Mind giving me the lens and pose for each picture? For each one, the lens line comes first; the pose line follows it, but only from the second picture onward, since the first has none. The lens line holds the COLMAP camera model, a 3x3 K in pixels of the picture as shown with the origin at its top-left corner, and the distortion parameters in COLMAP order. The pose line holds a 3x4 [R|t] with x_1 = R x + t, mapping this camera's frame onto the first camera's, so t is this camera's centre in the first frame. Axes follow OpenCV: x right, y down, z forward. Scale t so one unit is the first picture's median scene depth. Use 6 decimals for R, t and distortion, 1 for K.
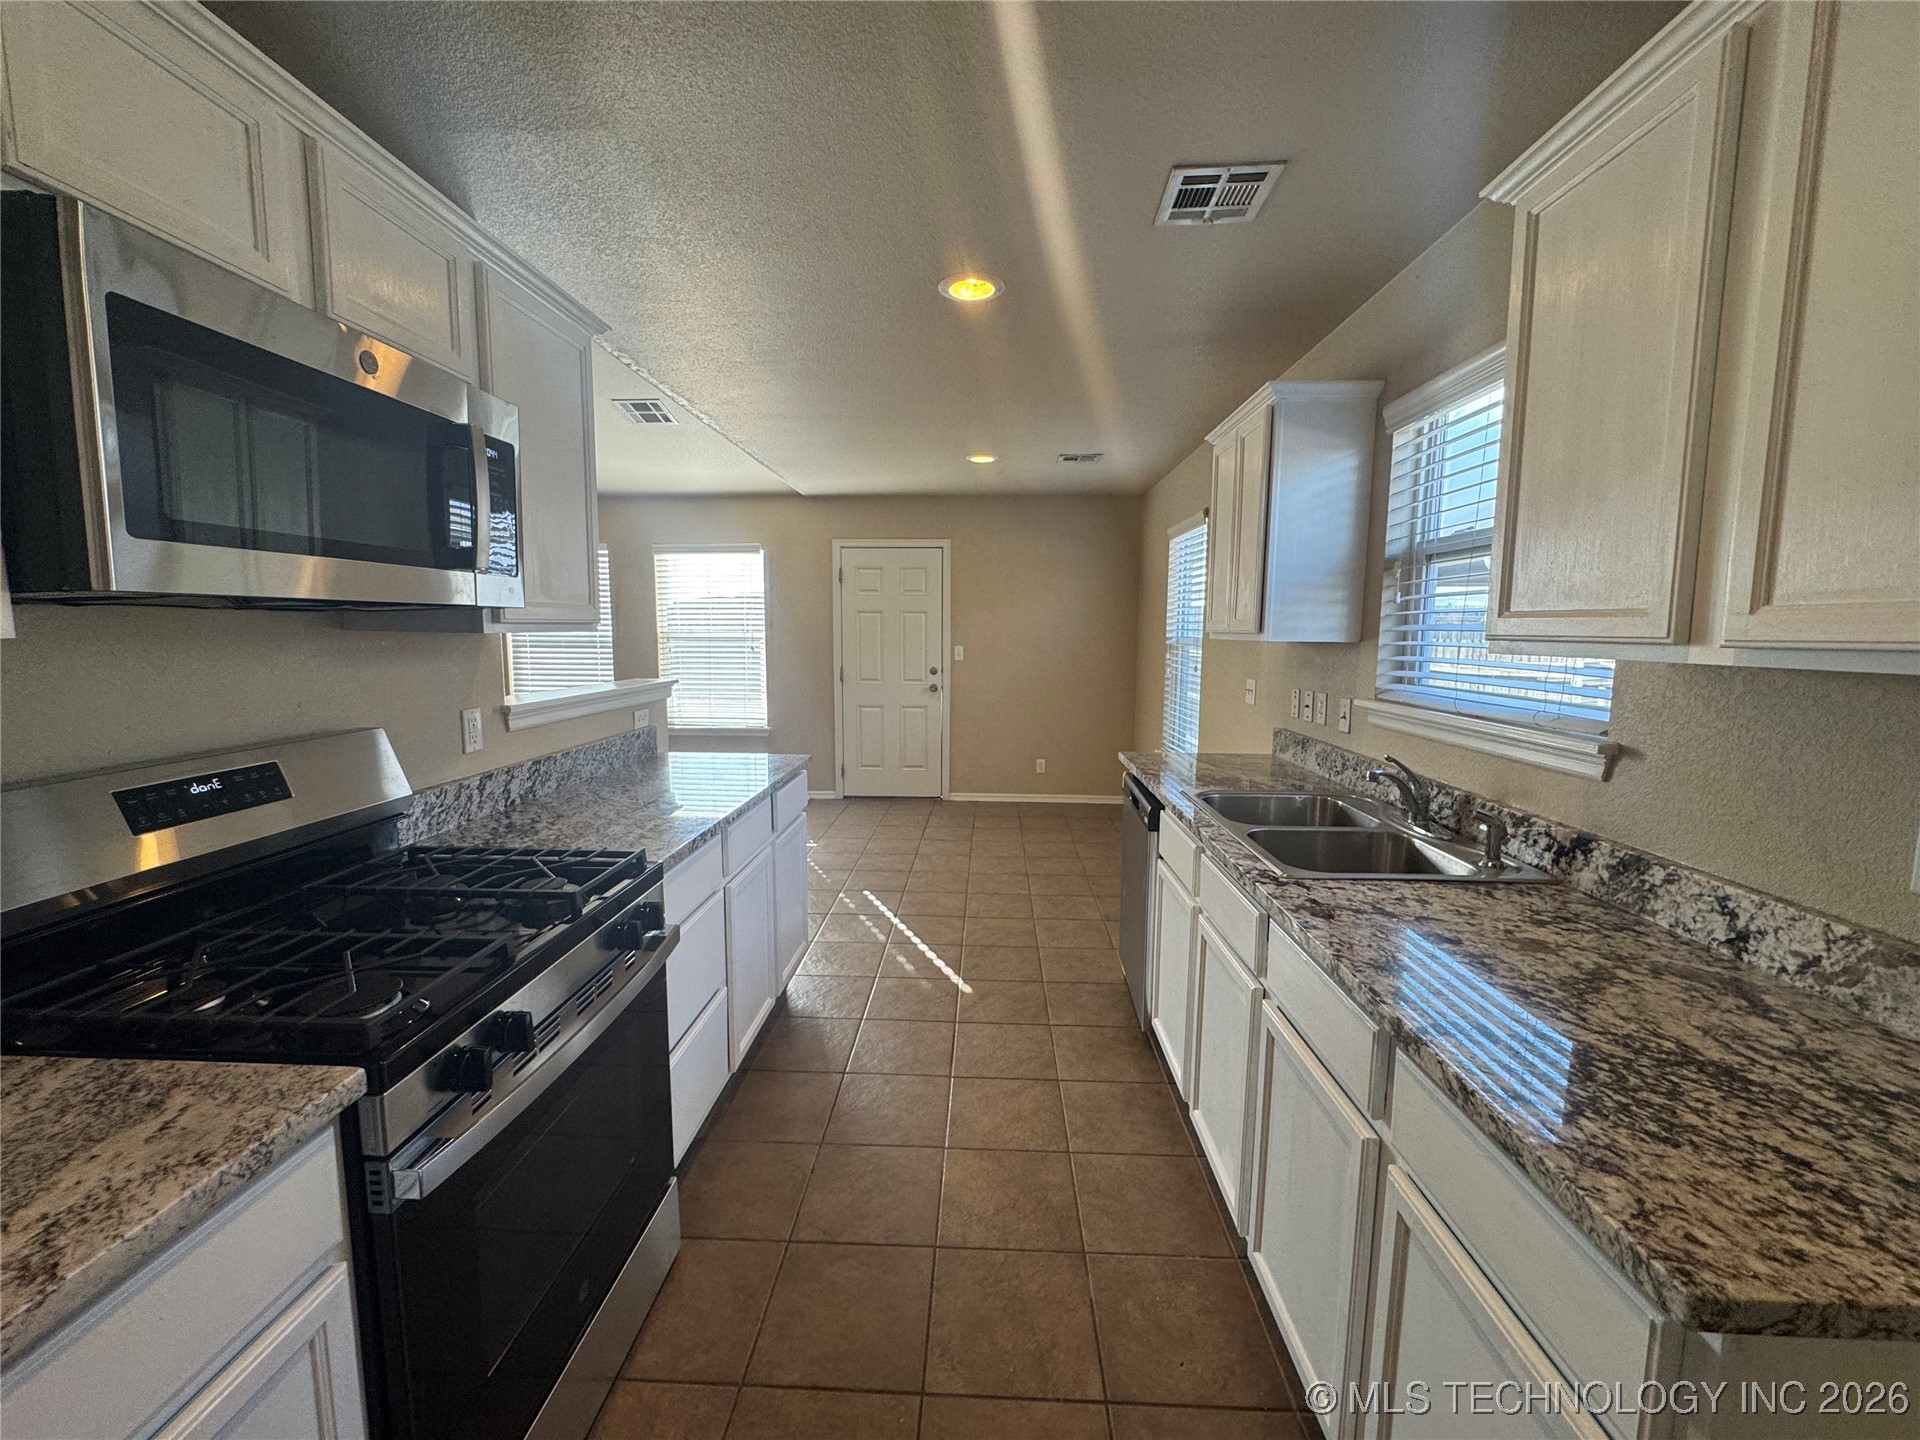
lens RADIAL K [[767.3, 0, 960.0], [0, 767.3, 720.0], [0, 0, 1]] dist [0.011549, -0.000124]
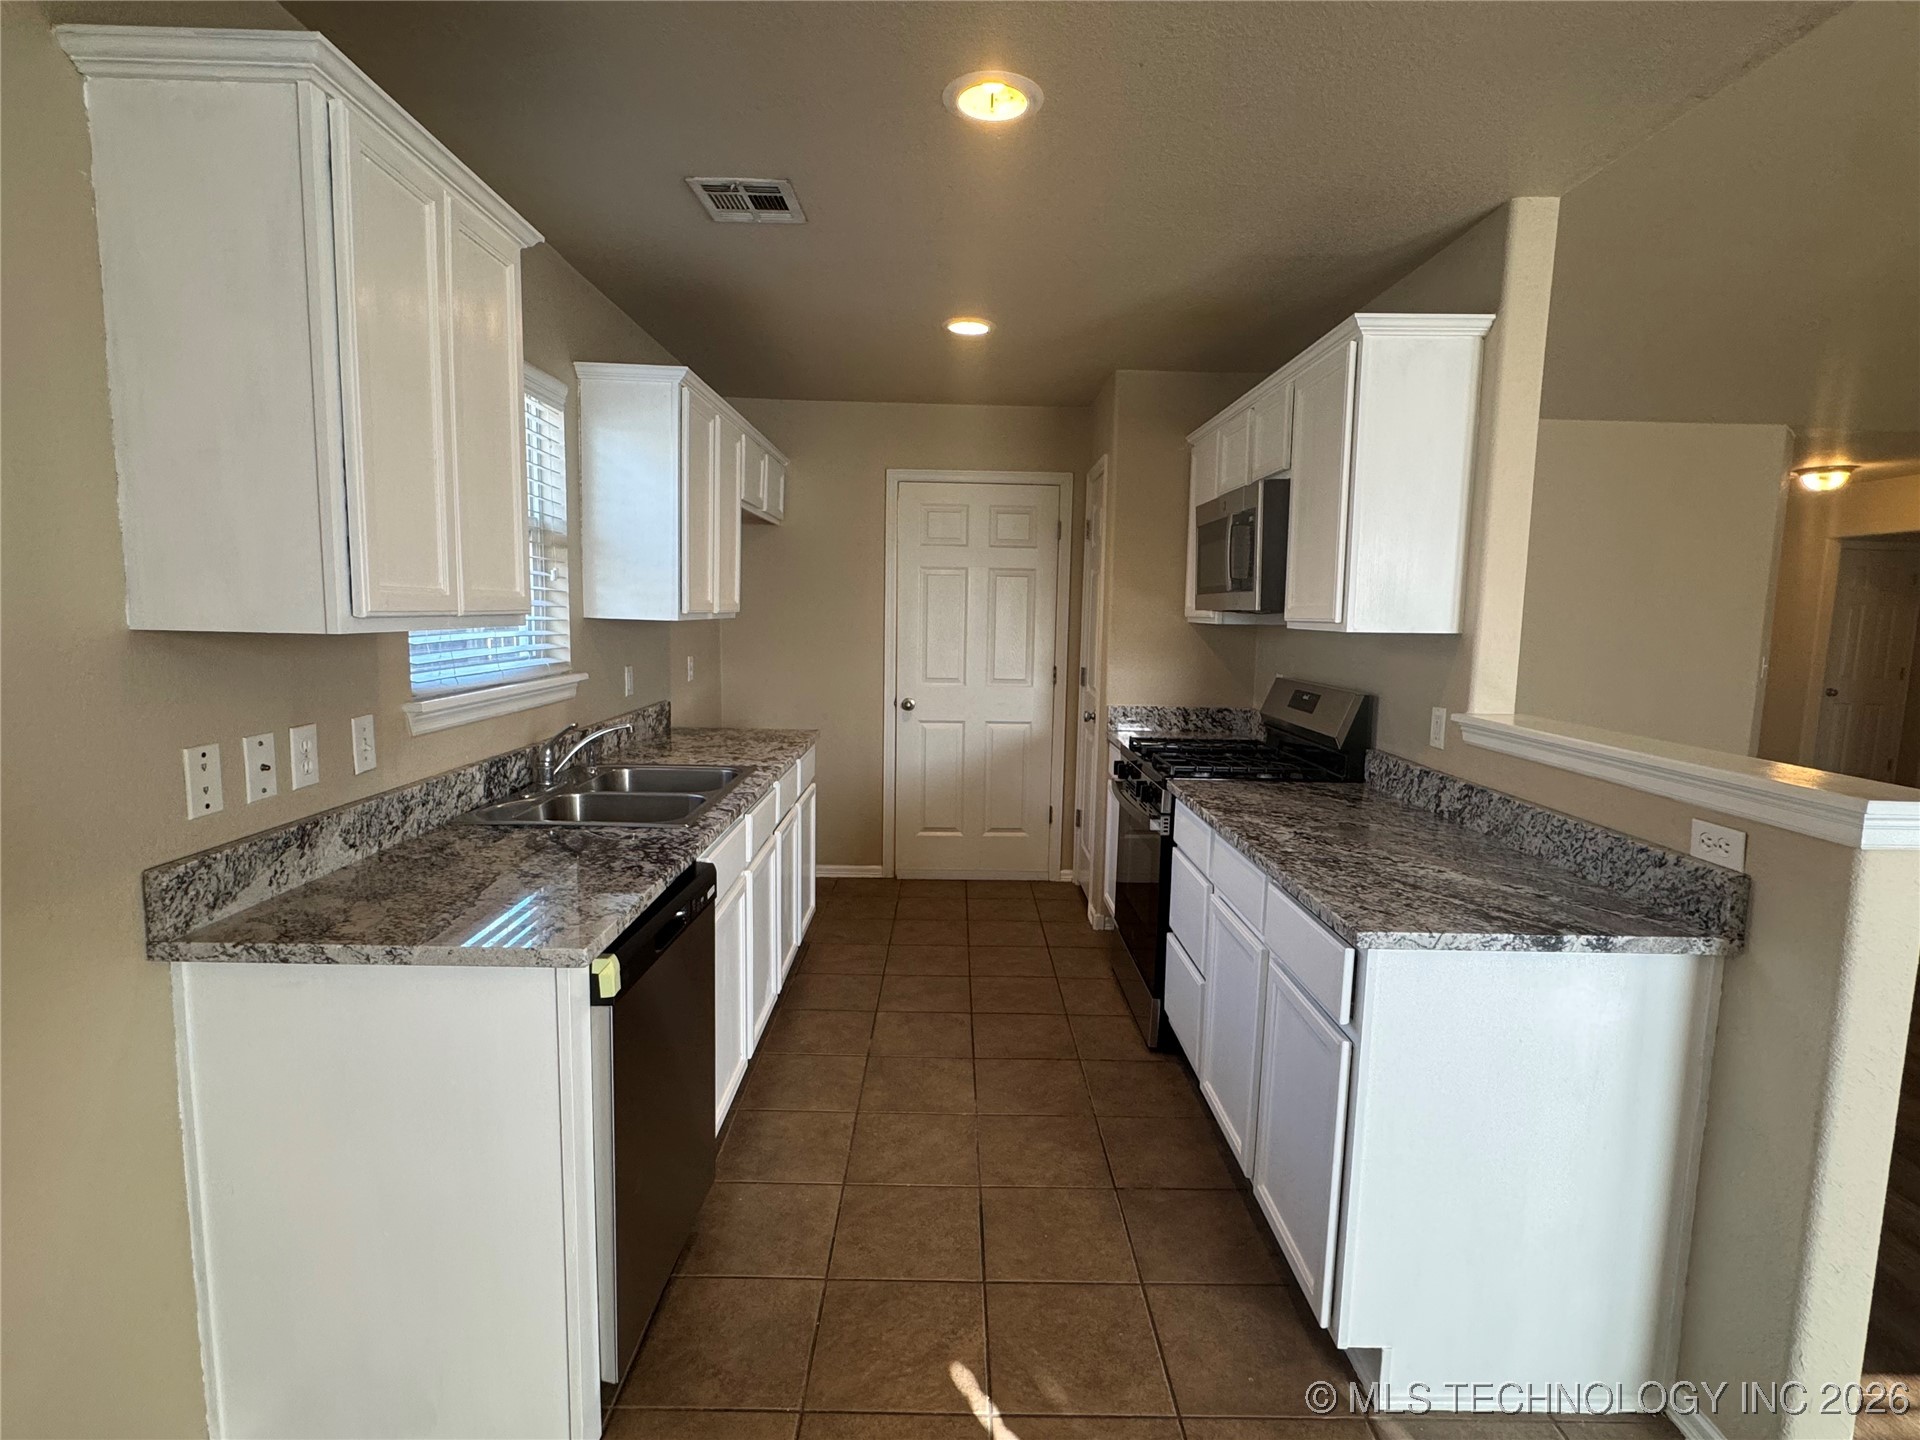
lens RADIAL K [[957.0, 0, 955.0], [0, 957.0, 721.5], [0, 0, 1]] dist [-0.009074, 0.000087]
pose [[-0.998677, -0.023194, -0.045902, 0.103208], [-0.033355, 0.971472, 0.234799, -0.339901], [0.039147, 0.236019, -0.970960, 2.735942]]
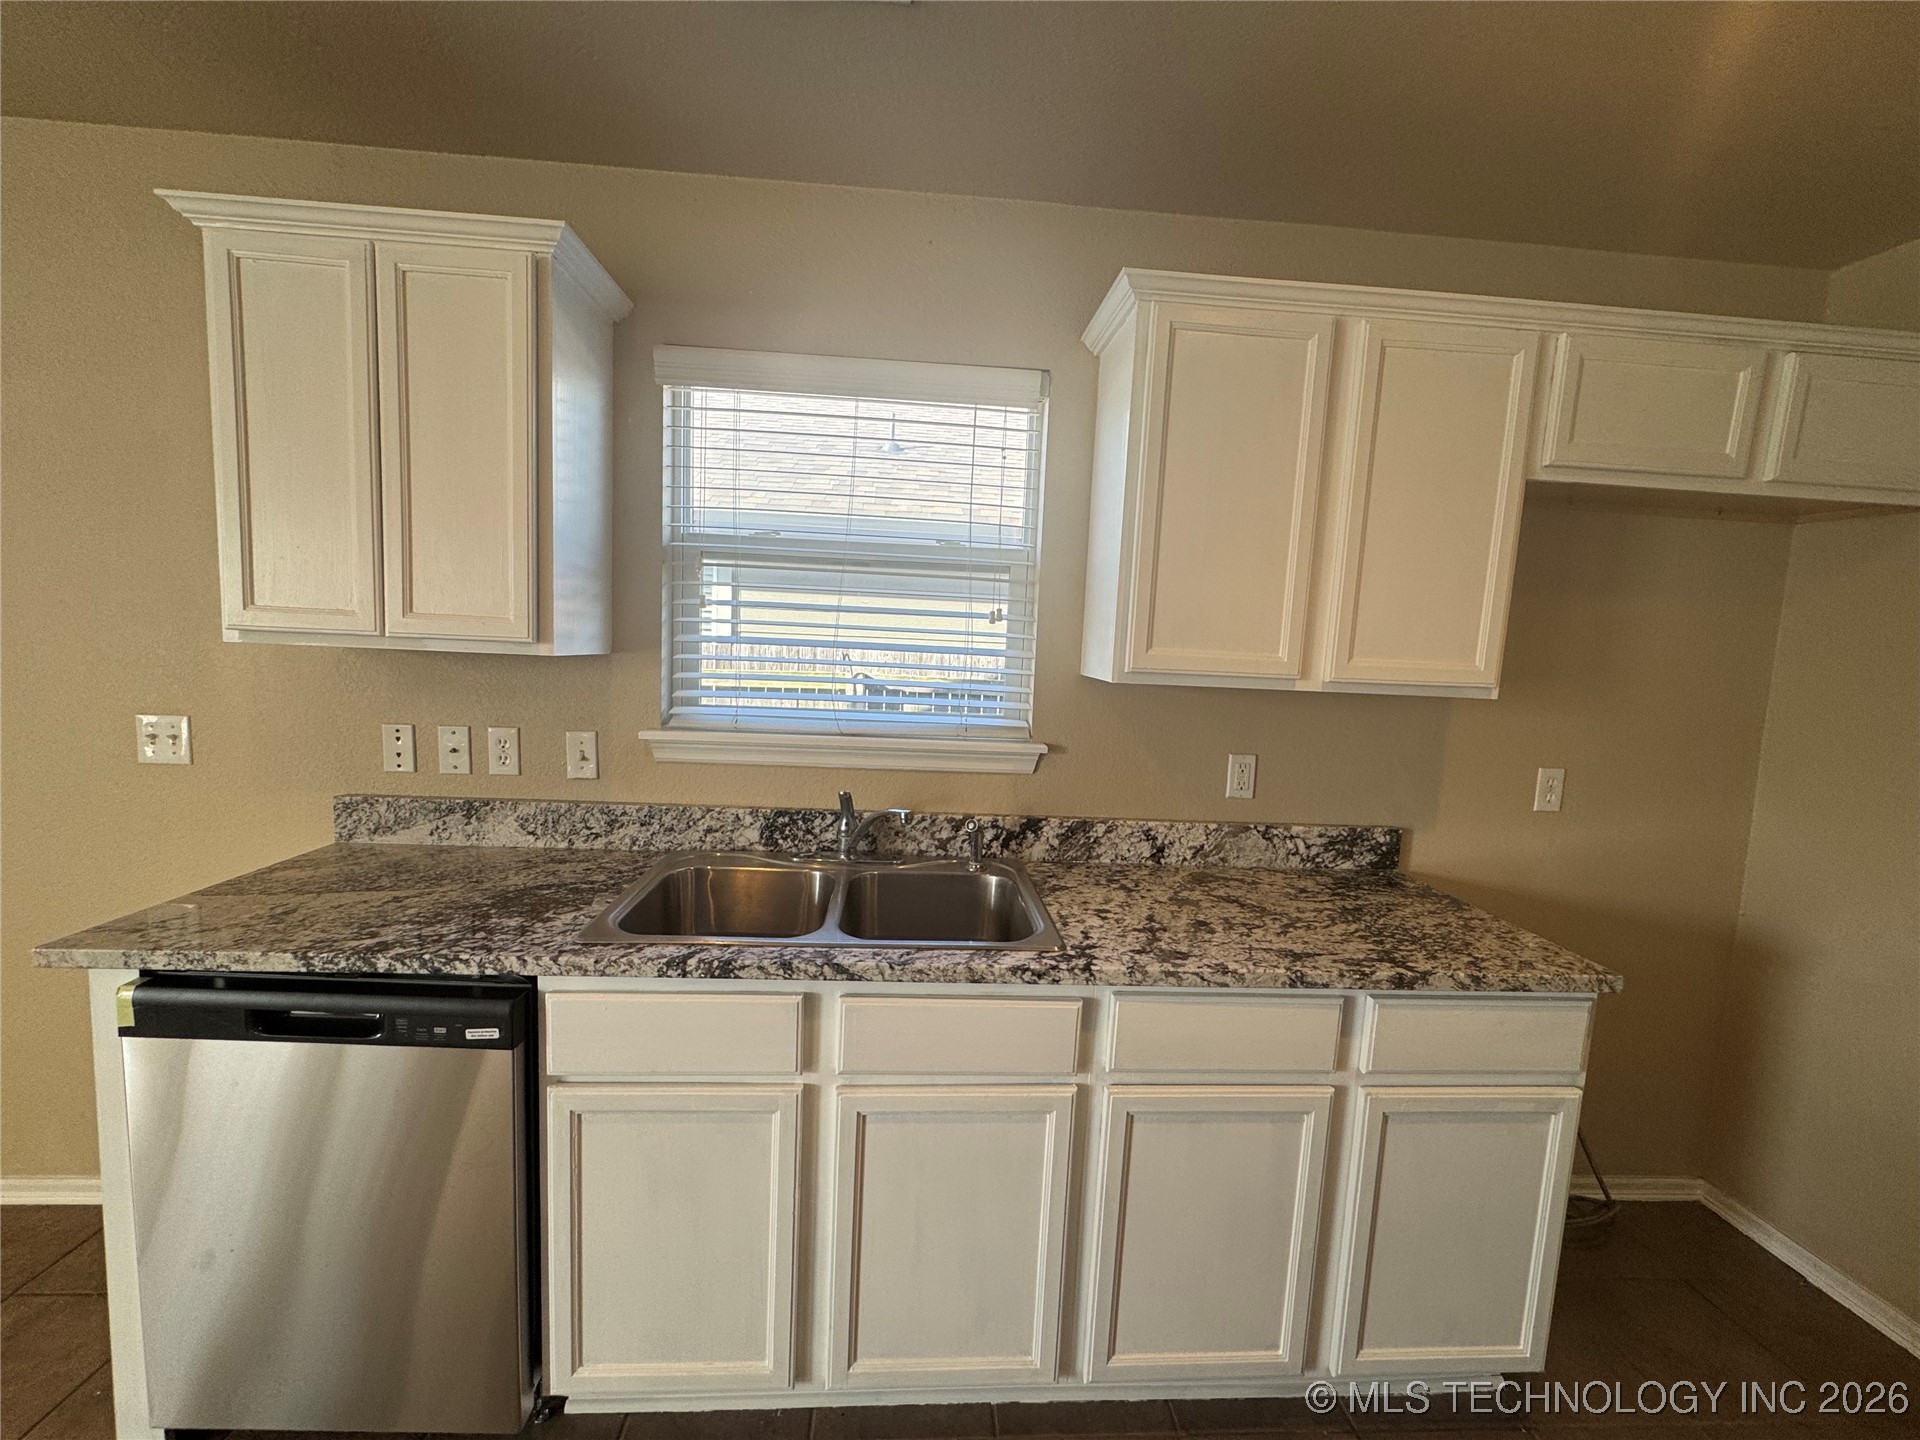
lens RADIAL K [[766.5, 0, 960.6], [0, 766.5, 718.2], [0, 0, 1]] dist [-0.002493, -0.000087]
pose [[-0.103180, -0.110800, 0.988472, -0.368148], [0.071068, 0.990415, 0.118436, -0.155217], [-0.992121, 0.082469, -0.094317, 1.117107]]
